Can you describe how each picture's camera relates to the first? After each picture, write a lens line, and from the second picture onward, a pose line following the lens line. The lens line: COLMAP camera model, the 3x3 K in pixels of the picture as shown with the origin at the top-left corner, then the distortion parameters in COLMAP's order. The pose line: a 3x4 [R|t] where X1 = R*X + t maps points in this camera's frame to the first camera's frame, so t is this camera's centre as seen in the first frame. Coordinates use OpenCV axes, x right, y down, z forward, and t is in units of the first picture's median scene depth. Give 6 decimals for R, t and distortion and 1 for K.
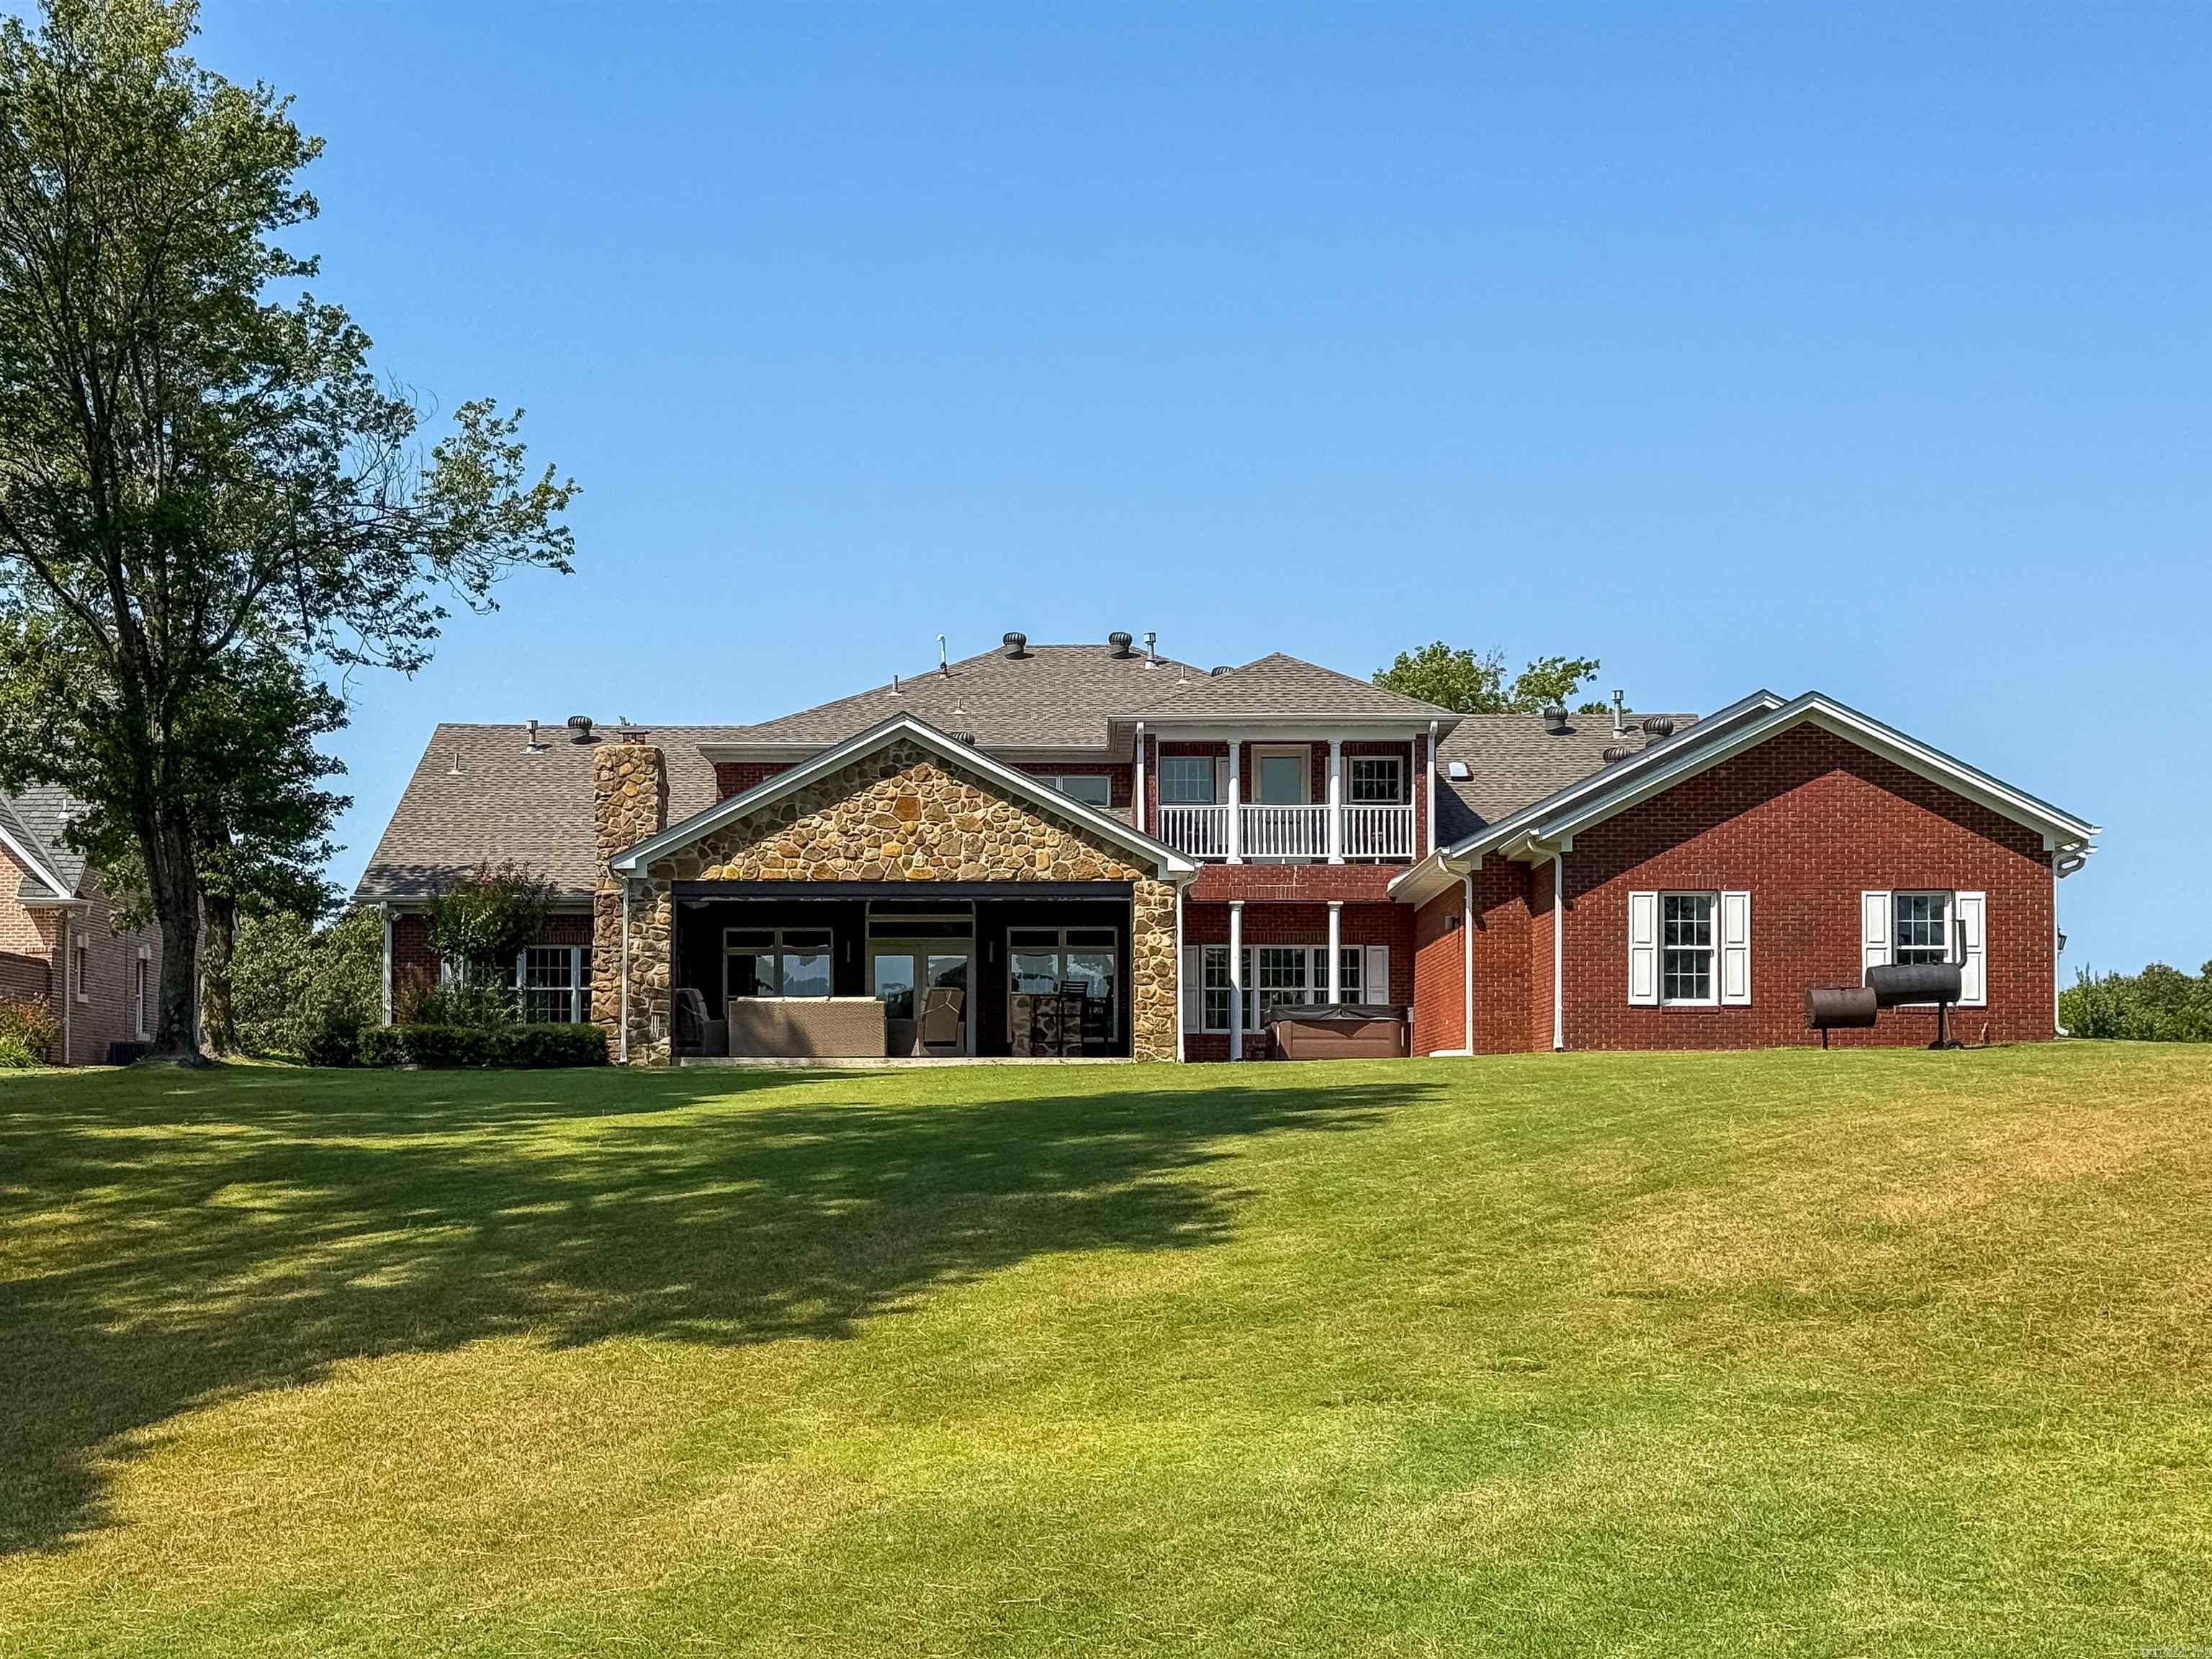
lens RADIAL K [[3522.4, 0, 1104.5], [0, 3522.4, 834.1], [0, 0, 1]] dist [0.144616, 0.000000]
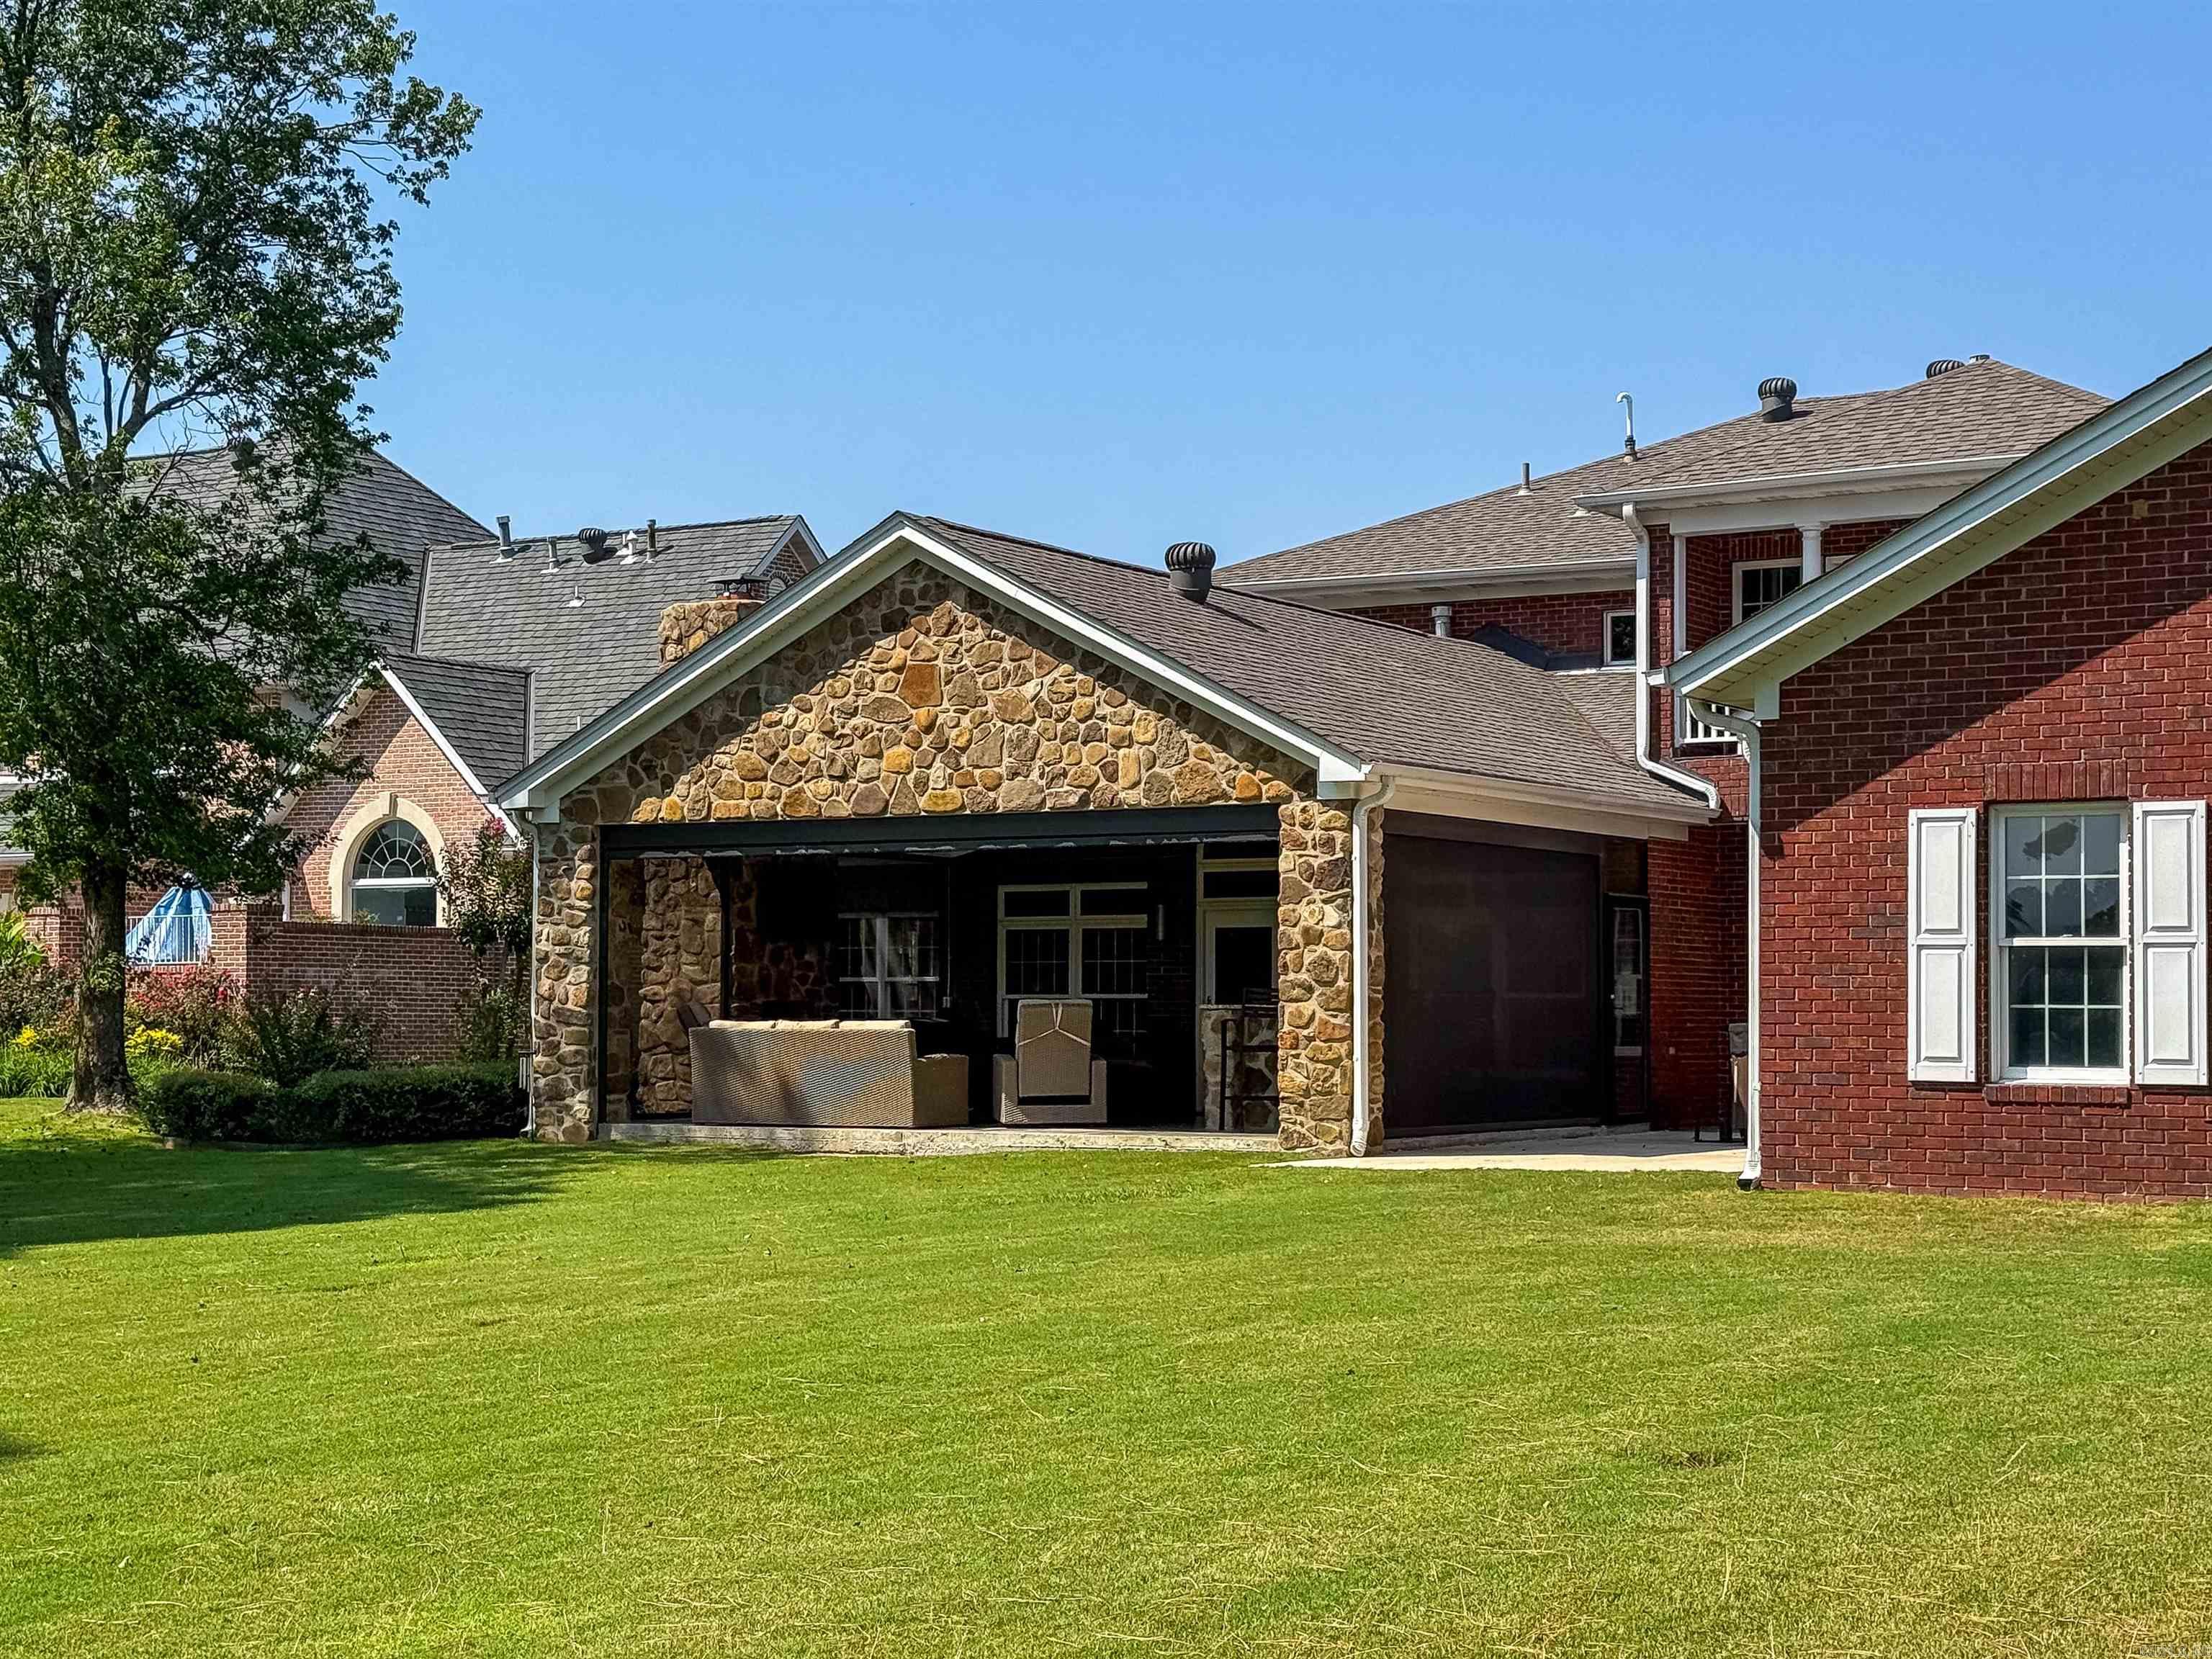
lens RADIAL K [[3522.4, 0, 1107.3], [0, 3522.4, 826.8], [0, 0, 1]] dist [0.144616, 0.000000]
pose [[0.855806, -0.026414, -0.516621, 0.257425], [0.042510, 0.998909, 0.019347, 0.005555], [0.515547, -0.038519, 0.855995, 0.537252]]
